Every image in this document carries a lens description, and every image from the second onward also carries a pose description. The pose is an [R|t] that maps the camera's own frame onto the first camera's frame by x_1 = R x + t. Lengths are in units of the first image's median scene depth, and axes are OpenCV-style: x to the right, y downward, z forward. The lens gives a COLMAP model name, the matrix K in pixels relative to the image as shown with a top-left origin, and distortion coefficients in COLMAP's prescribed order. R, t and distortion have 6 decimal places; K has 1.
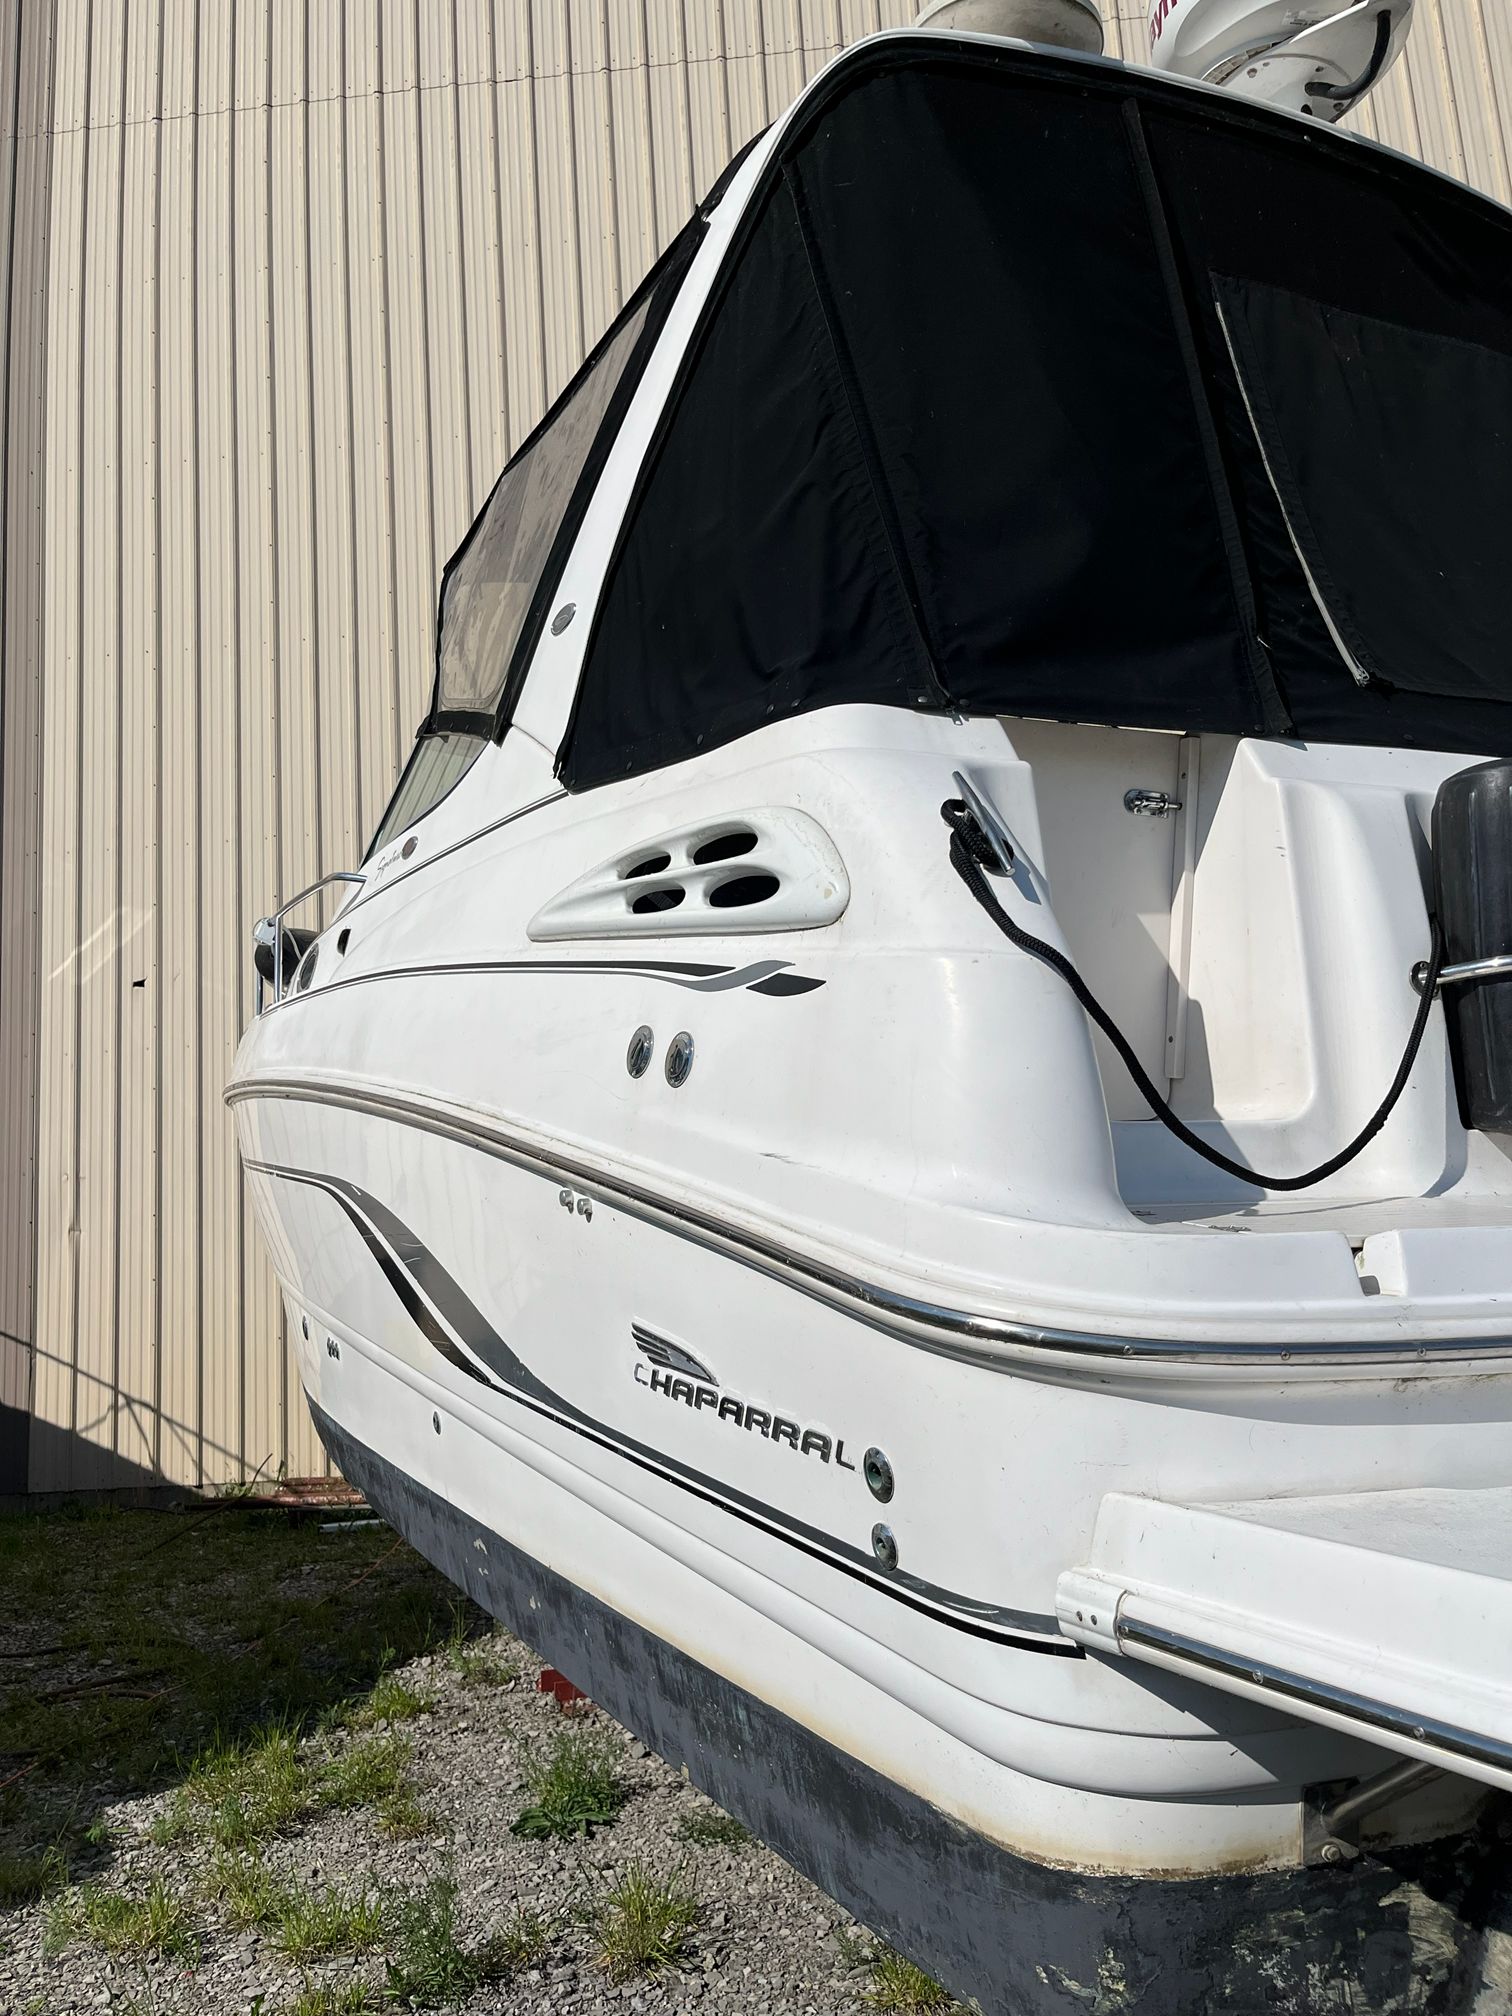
lens RADIAL K [[1574.3, 0, 754.3], [0, 1574.3, 1019.5], [0, 0, 1]] dist [-0.012677, -0.020819]
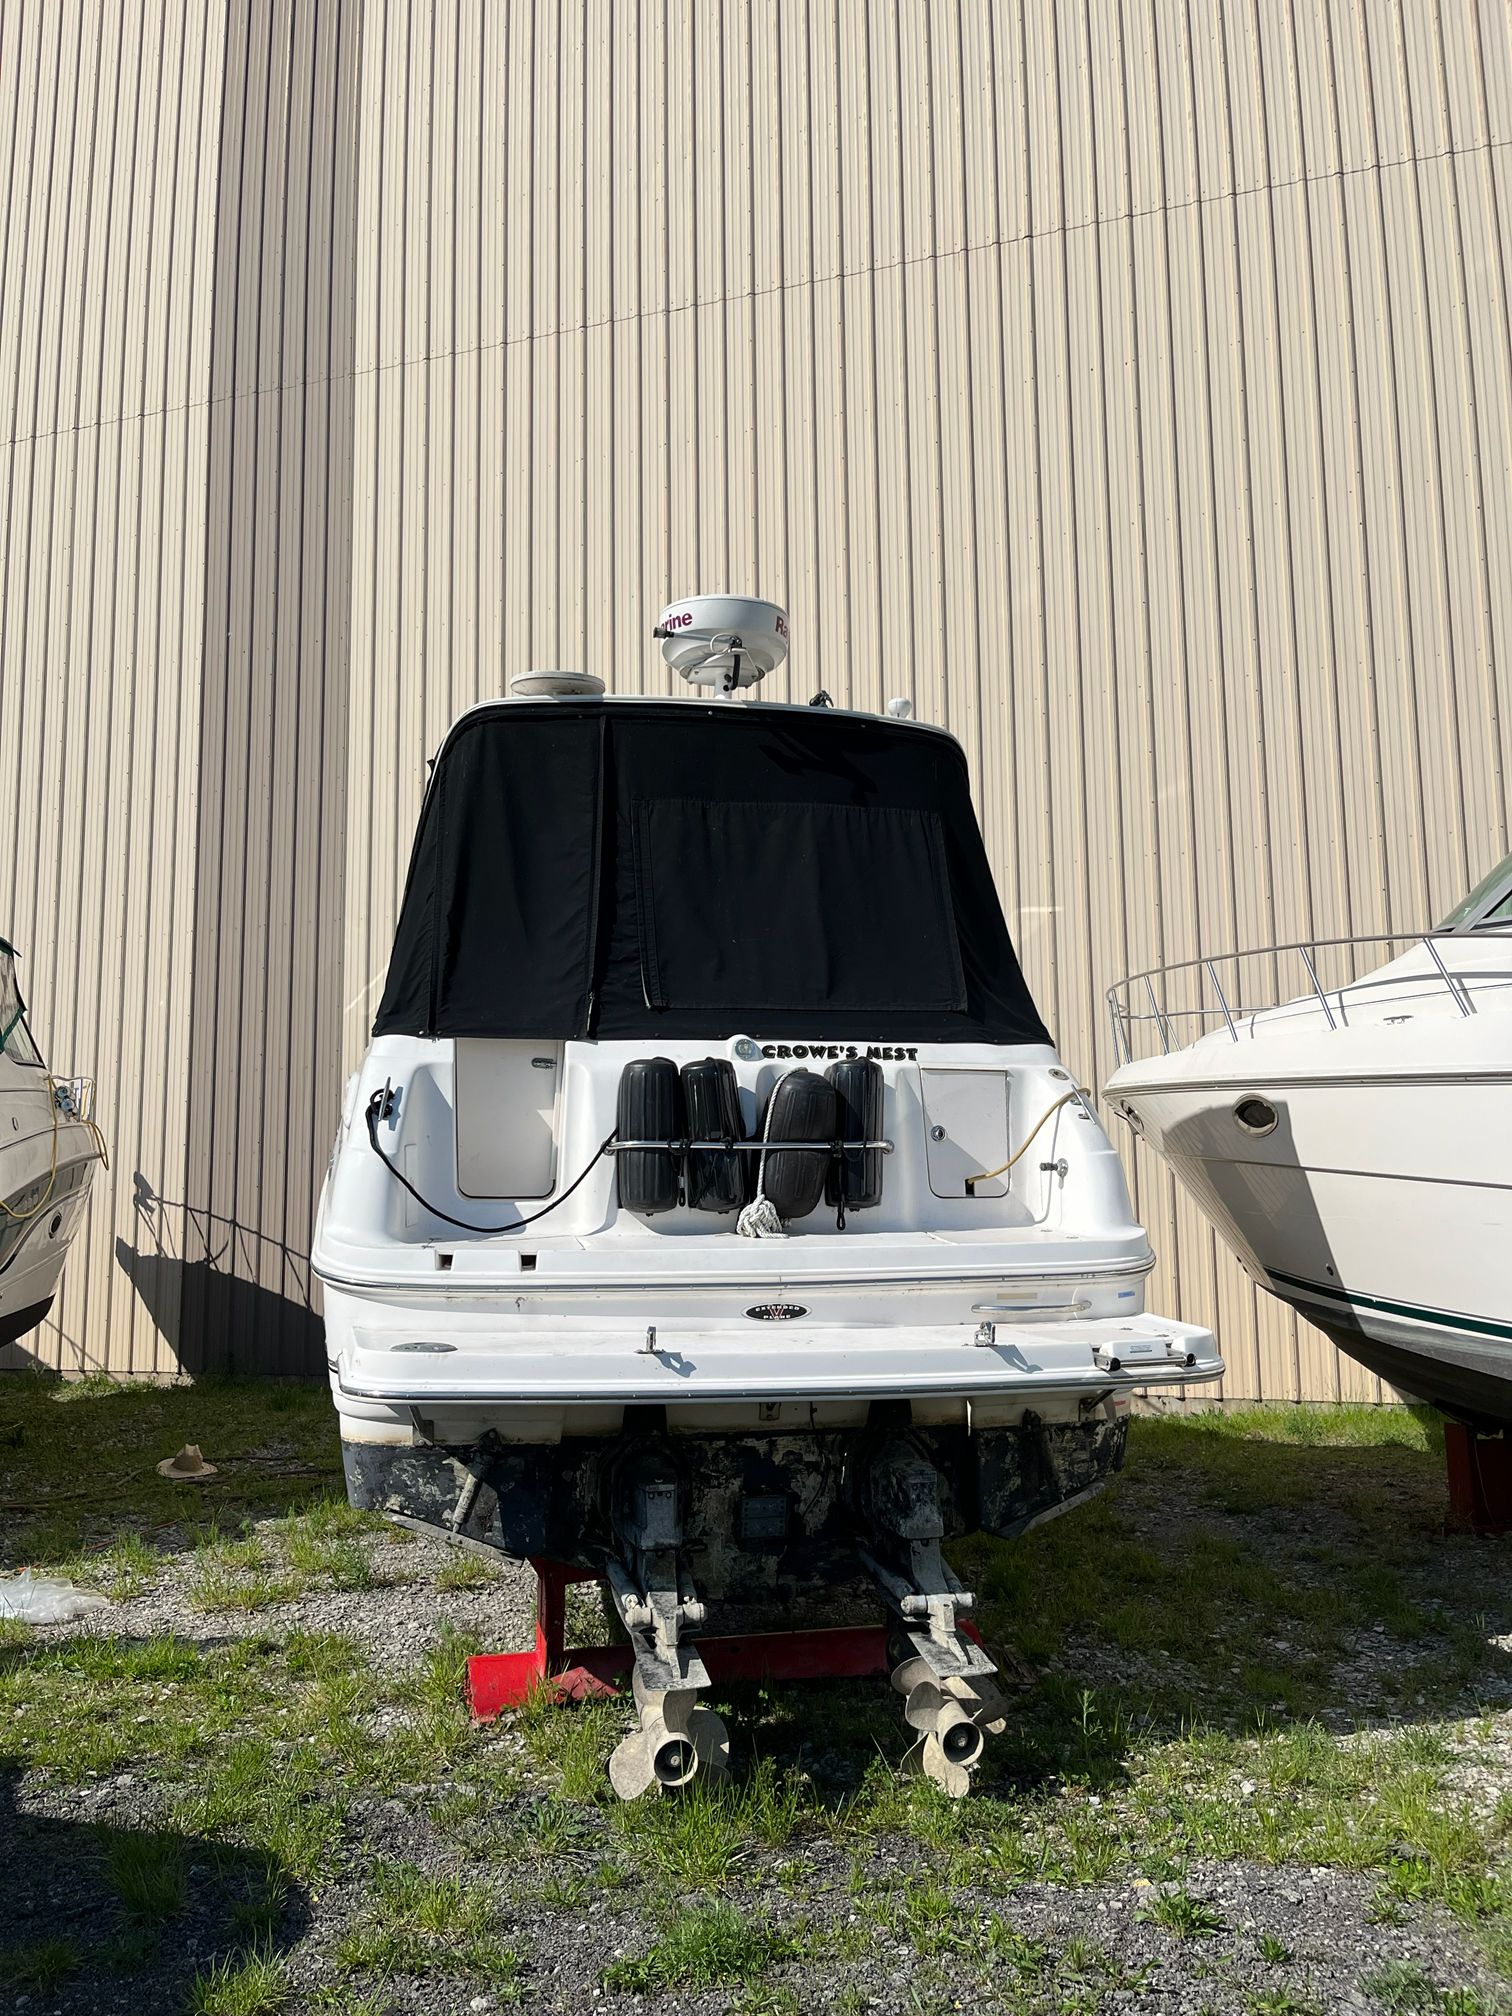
lens RADIAL K [[1574.3, 0, 764.7], [0, 1574.3, 1008.1], [0, 0, 1]] dist [-0.012677, -0.020819]
pose [[0.971098, 0.011950, -0.238382, 1.156308], [-0.007649, 0.999791, 0.018958, -0.271018], [0.238559, -0.016587, 0.970986, -1.245618]]
